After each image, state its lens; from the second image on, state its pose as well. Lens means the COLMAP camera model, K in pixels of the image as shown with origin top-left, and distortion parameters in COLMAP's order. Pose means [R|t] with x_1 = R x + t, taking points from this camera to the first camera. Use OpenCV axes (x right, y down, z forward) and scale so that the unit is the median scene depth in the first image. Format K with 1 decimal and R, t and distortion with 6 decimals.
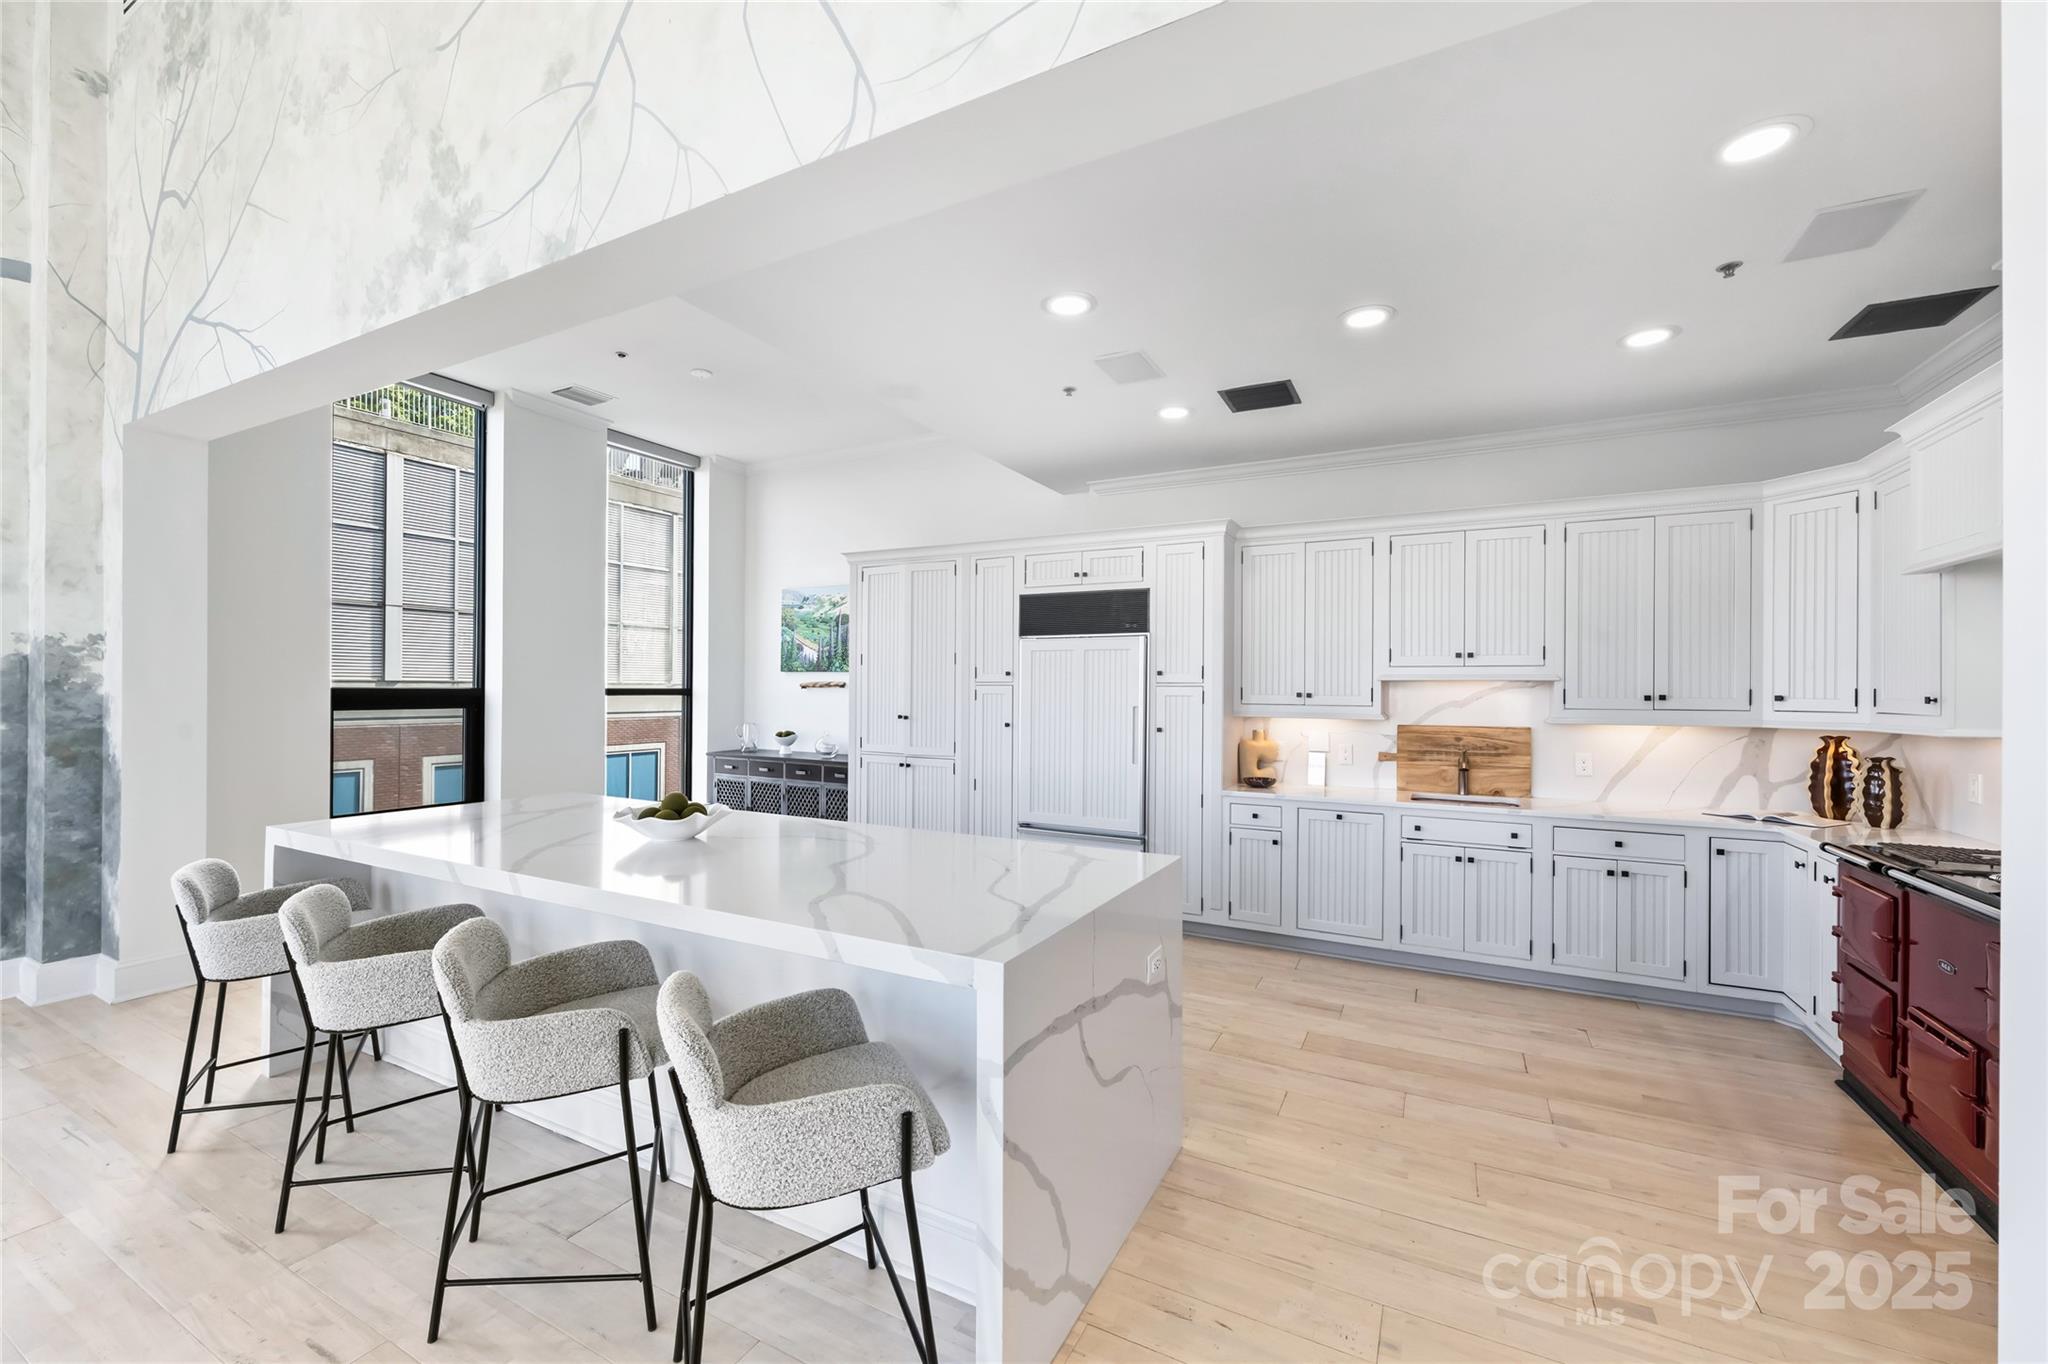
lens RADIAL K [[819.0, 0, 1009.1], [0, 819.0, 683.8], [0, 0, 1]] dist [-0.001515, 0.000110]
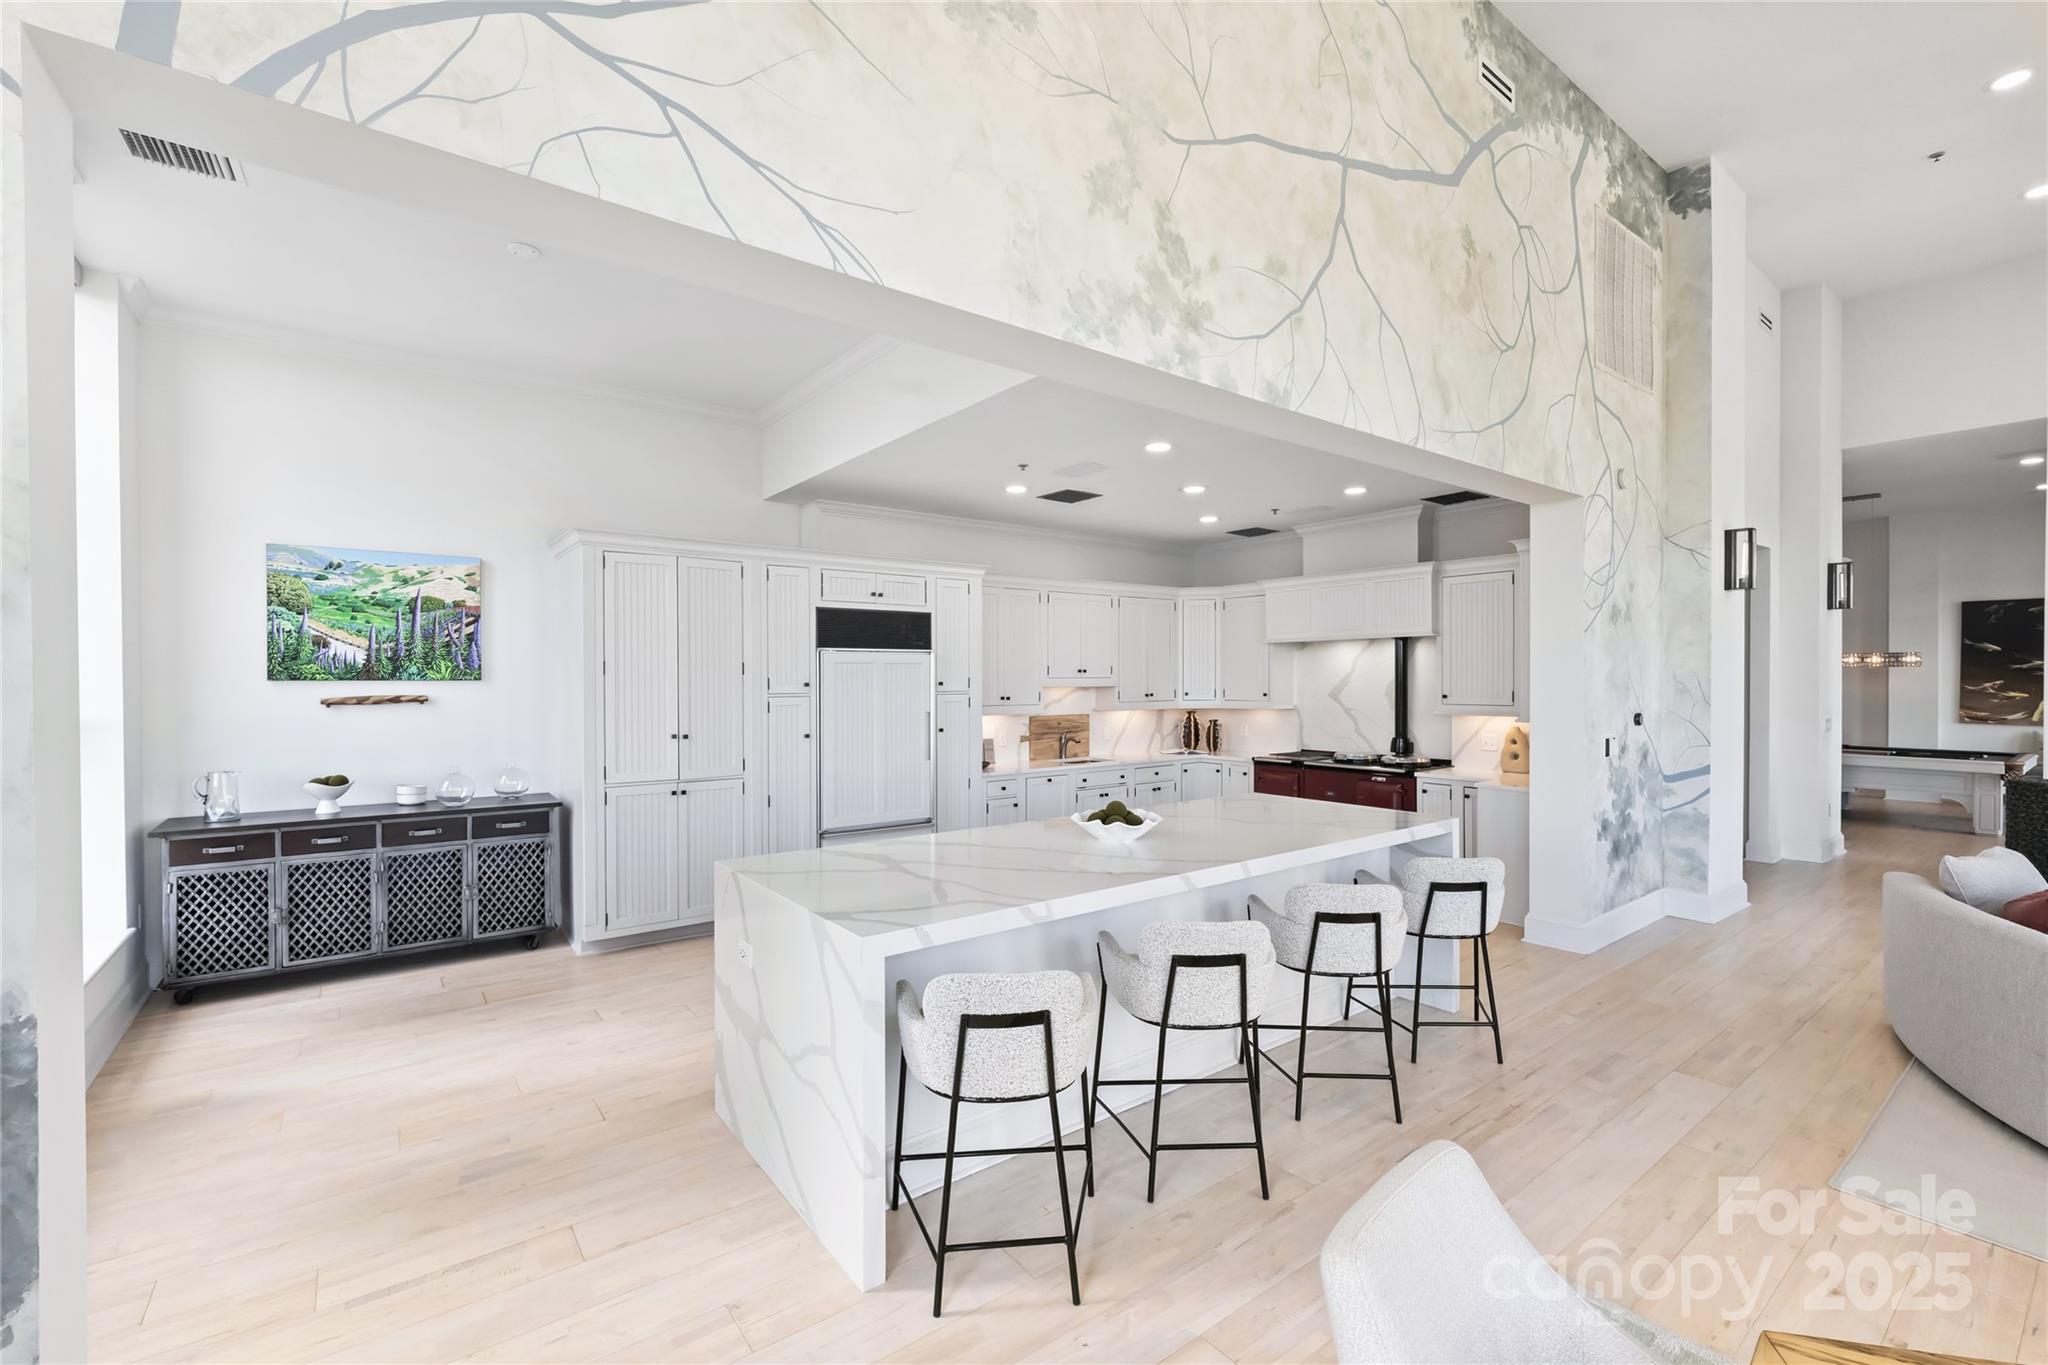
lens RADIAL K [[858.7, 0, 1024.0], [0, 858.7, 682.5], [0, 0, 1]] dist [0.000490, 0.000212]
pose [[0.424956, -0.012749, 0.905124, -0.885749], [0.000918, 0.999906, 0.013653, -0.030834], [-0.905214, -0.004971, 0.424928, 0.332283]]
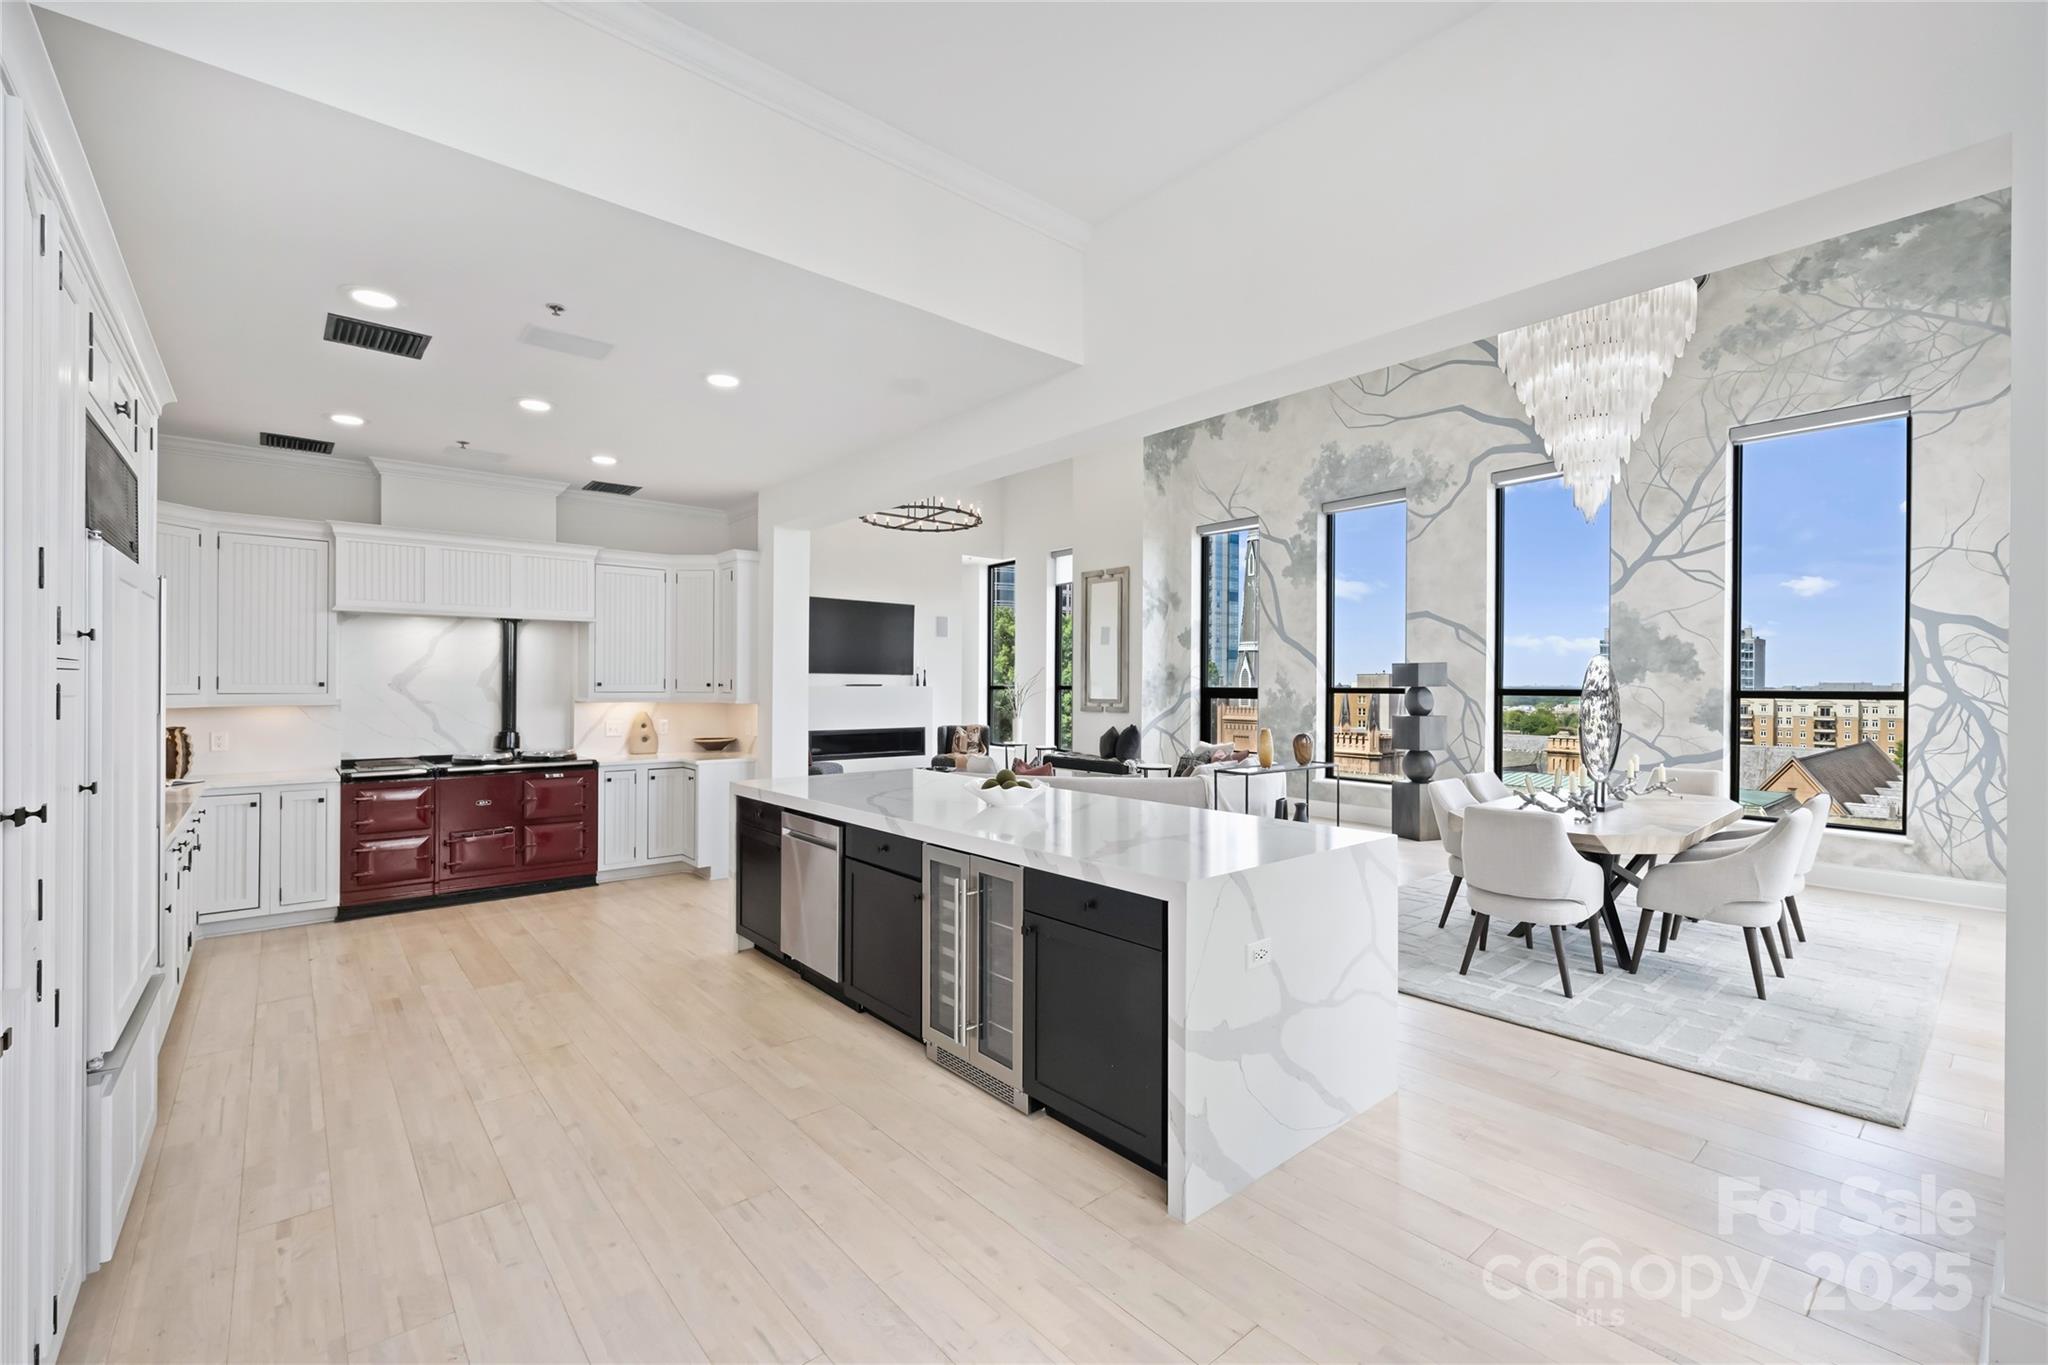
lens RADIAL K [[858.7, 0, 1024.0], [0, 858.7, 682.5], [0, 0, 1]] dist [0.000490, 0.000212]
pose [[-0.929000, -0.006419, 0.370023, -0.513503], [-0.009758, 0.999927, -0.007151, 0.008448], [-0.369950, -0.010254, -0.928995, 1.238721]]
